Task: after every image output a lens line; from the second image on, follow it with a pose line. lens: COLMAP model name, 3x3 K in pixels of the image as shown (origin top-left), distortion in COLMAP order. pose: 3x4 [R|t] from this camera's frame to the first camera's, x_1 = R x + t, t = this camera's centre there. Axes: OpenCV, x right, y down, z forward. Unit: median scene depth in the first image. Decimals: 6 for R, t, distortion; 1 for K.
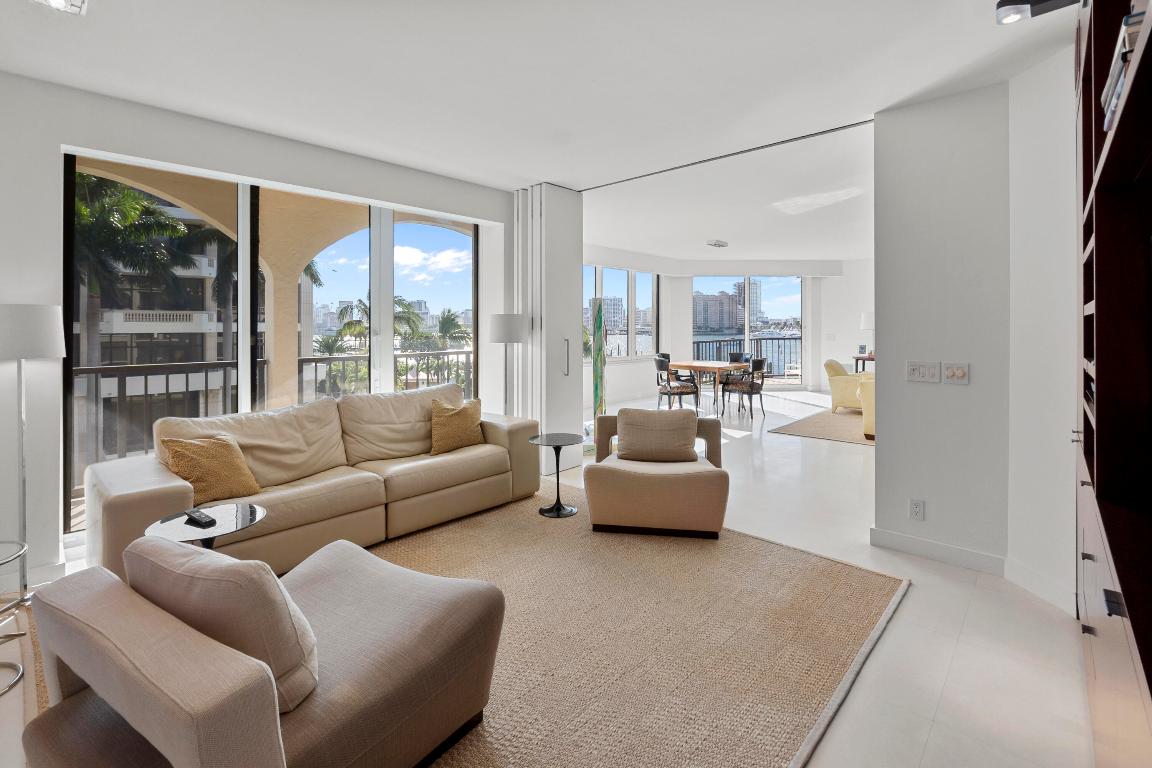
lens RADIAL K [[506.3, 0, 580.5], [0, 506.3, 330.7], [0, 0, 1]] dist [-0.011774, 0.001221]
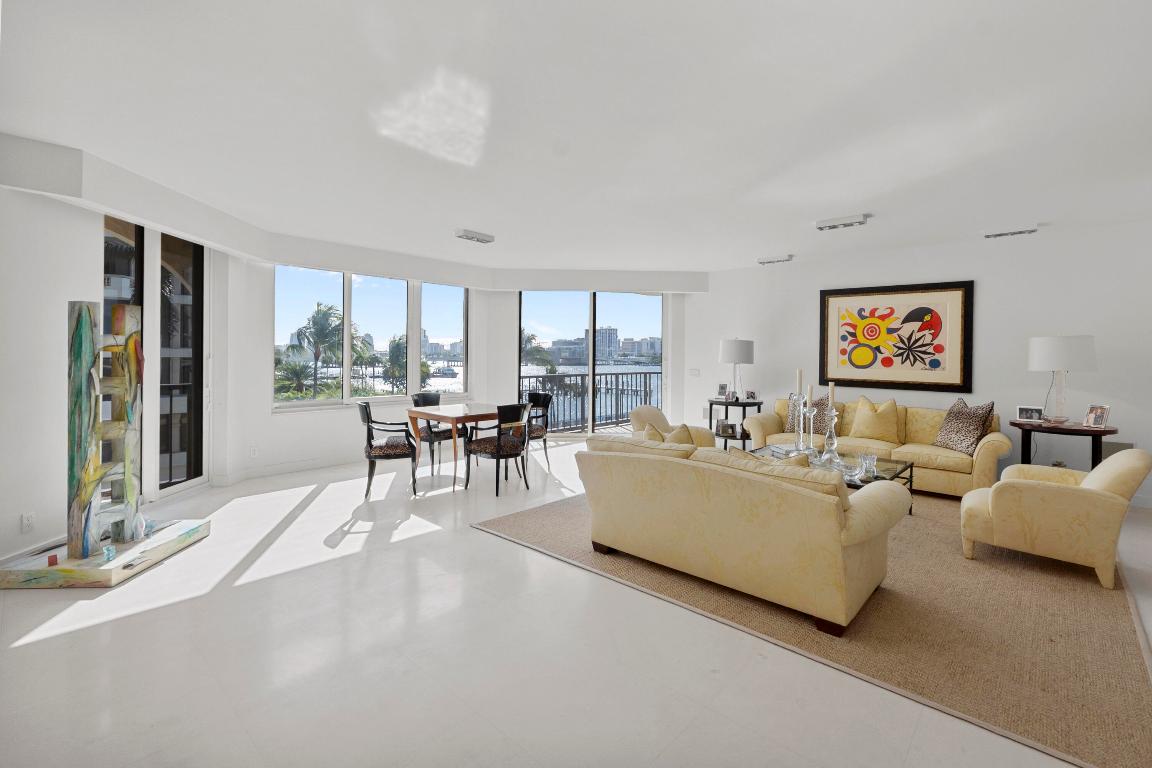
lens RADIAL K [[506.3, 0, 572.3], [0, 506.3, 353.6], [0, 0, 1]] dist [-0.011774, 0.001221]
pose [[0.999939, 0.010005, -0.004666, 0.346964], [-0.010069, 0.999852, -0.013921, -0.003138], [0.004526, 0.013968, 0.999892, 0.262466]]
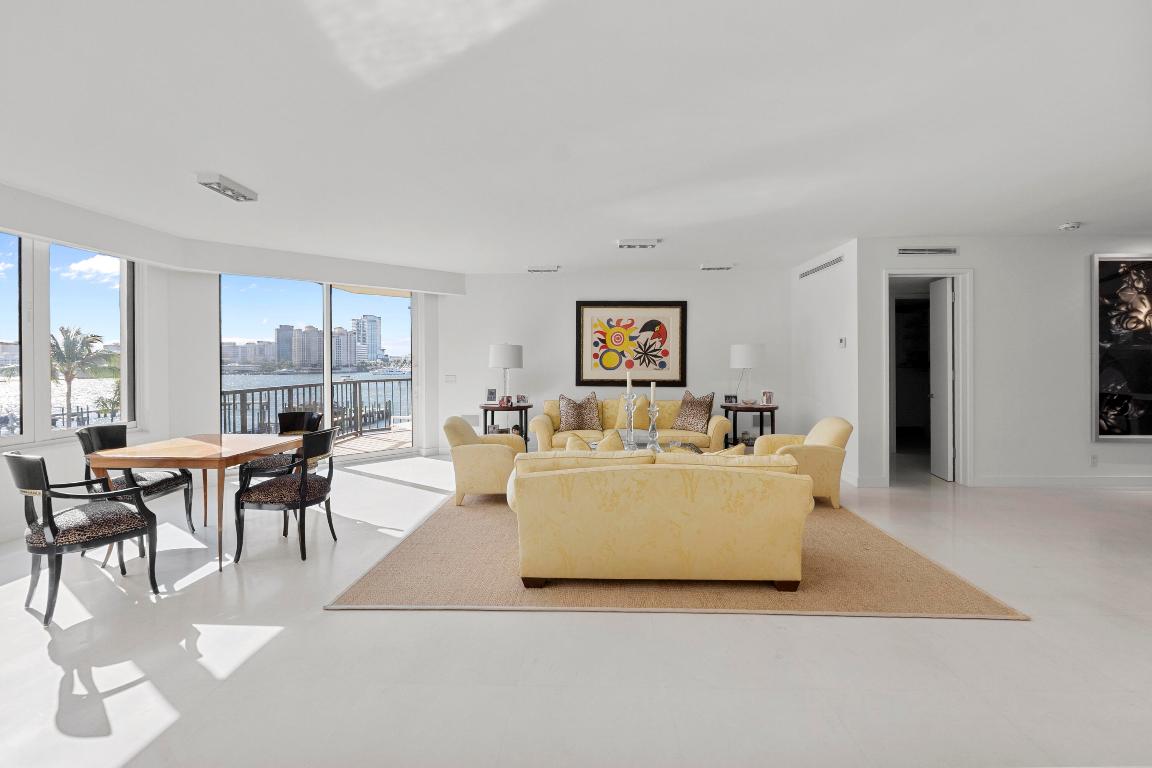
lens RADIAL K [[506.3, 0, 574.6], [0, 506.3, 363.6], [0, 0, 1]] dist [-0.011774, 0.001221]
pose [[0.759894, -0.004918, 0.650028, 0.178406], [0.010563, 0.999933, -0.004783, -0.003518], [-0.649961, 0.010501, 0.759895, 0.372987]]
